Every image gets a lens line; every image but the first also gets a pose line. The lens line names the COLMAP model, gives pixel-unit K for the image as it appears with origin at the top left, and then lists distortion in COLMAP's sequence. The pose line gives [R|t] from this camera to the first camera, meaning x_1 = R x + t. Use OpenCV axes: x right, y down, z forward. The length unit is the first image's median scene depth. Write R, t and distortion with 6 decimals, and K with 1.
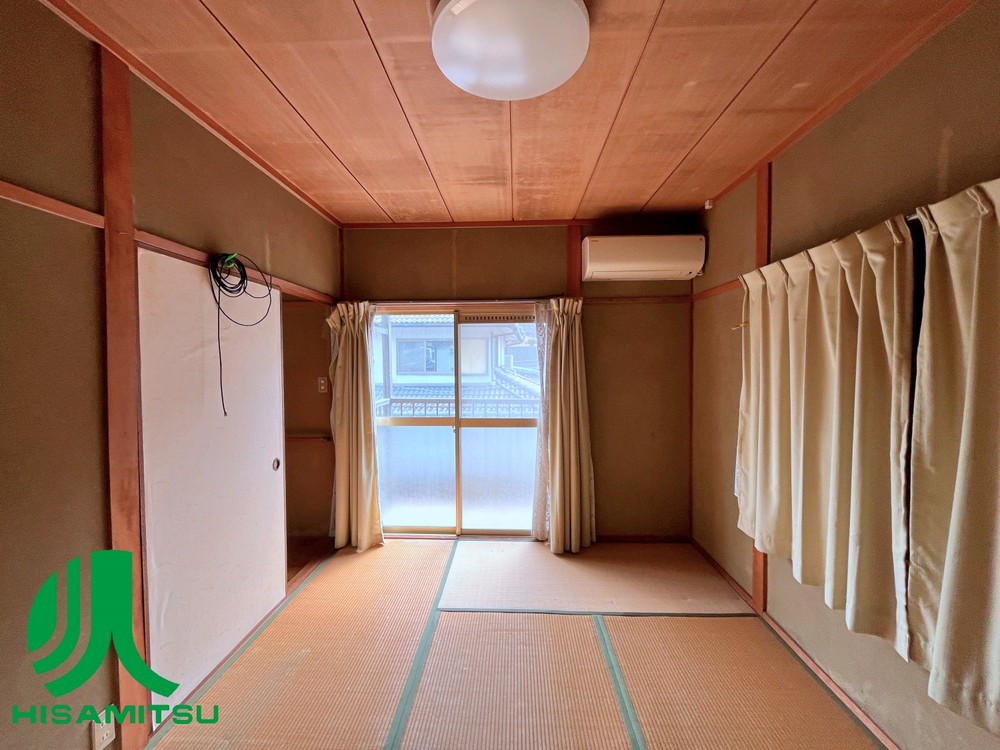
lens RADIAL K [[407.6, 0, 498.6], [0, 407.6, 373.9], [0, 0, 1]] dist [-0.004336, -0.000158]
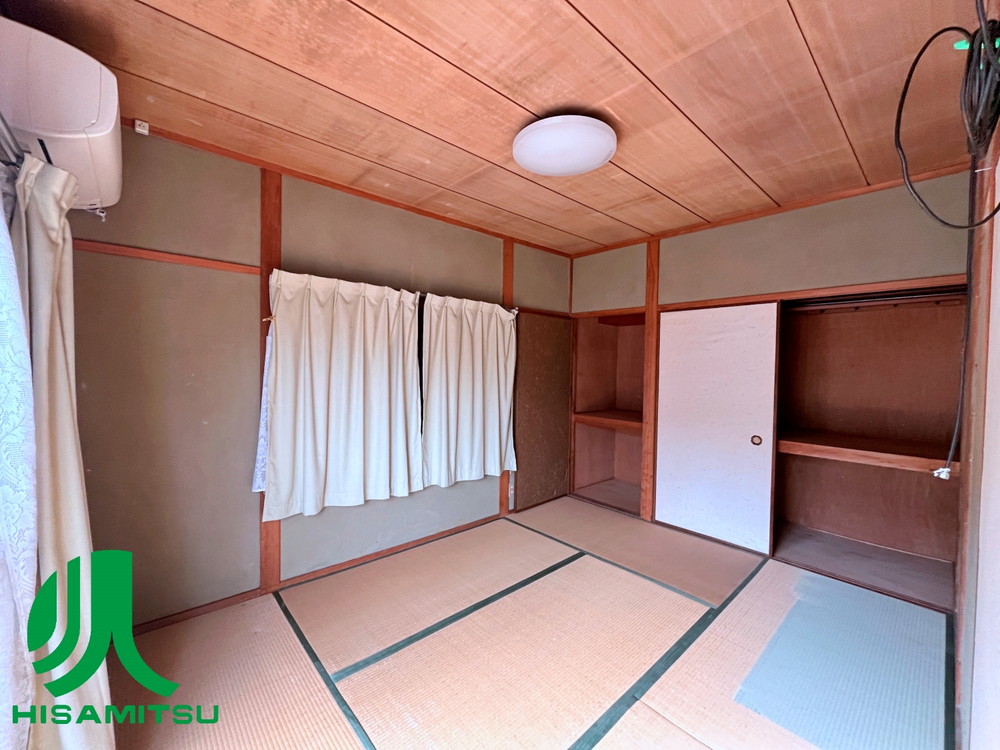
lens RADIAL K [[407.6, 0, 499.4], [0, 407.6, 374.3], [0, 0, 1]] dist [-0.004336, -0.000158]
pose [[-0.694553, -0.024735, 0.719016, -0.629003], [0.005692, 0.999189, 0.039871, -0.020952], [-0.719419, 0.031785, -0.693849, 1.549344]]
